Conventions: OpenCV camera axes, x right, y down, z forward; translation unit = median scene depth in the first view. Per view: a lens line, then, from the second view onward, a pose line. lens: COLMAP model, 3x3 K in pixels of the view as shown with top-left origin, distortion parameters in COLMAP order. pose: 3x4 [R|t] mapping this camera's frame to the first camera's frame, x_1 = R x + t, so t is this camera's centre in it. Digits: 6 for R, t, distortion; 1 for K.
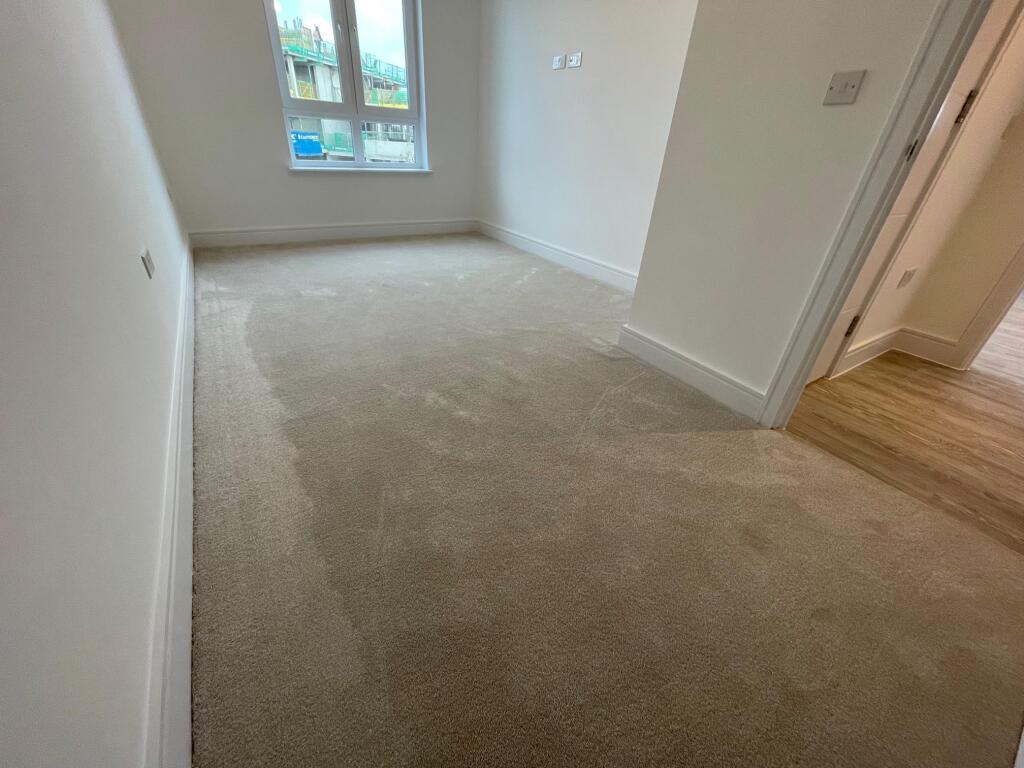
lens RADIAL K [[412.8, 0, 510.2], [0, 412.8, 382.3], [0, 0, 1]] dist [0.001781, -0.000046]
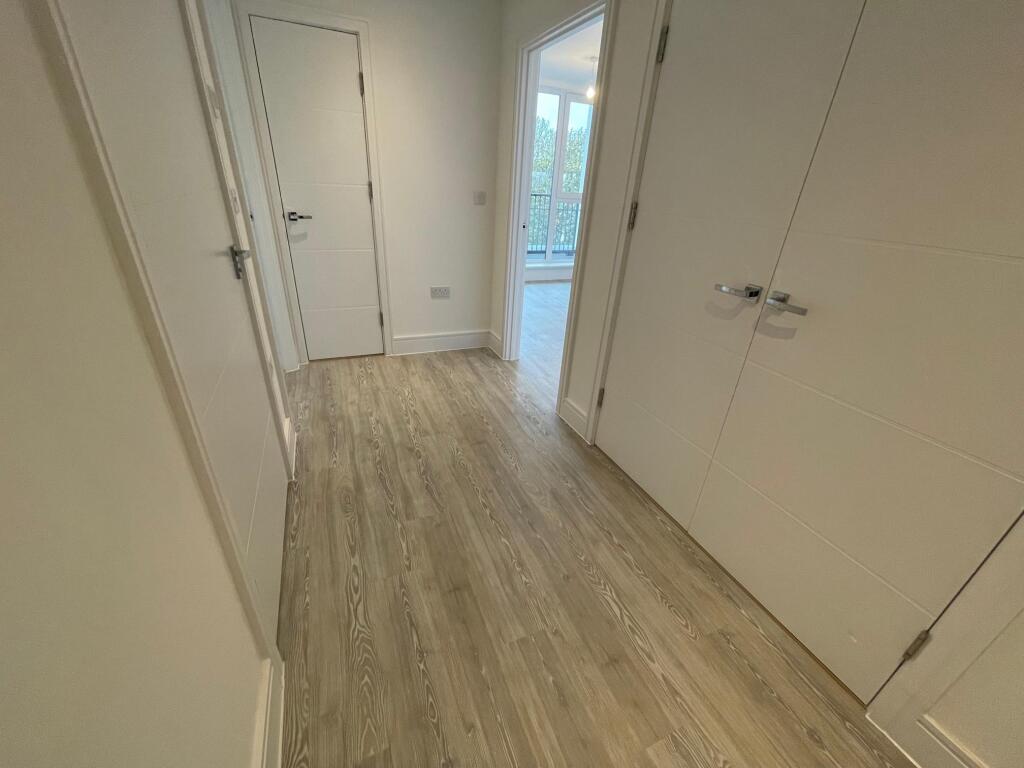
lens RADIAL K [[412.8, 0, 514.4], [0, 412.8, 385.1], [0, 0, 1]] dist [0.001781, -0.000046]
pose [[0.987019, 0.072357, -0.143383, 1.618987], [-0.084687, 0.993041, -0.081836, 0.201260], [0.136464, 0.092916, 0.986278, -0.443672]]
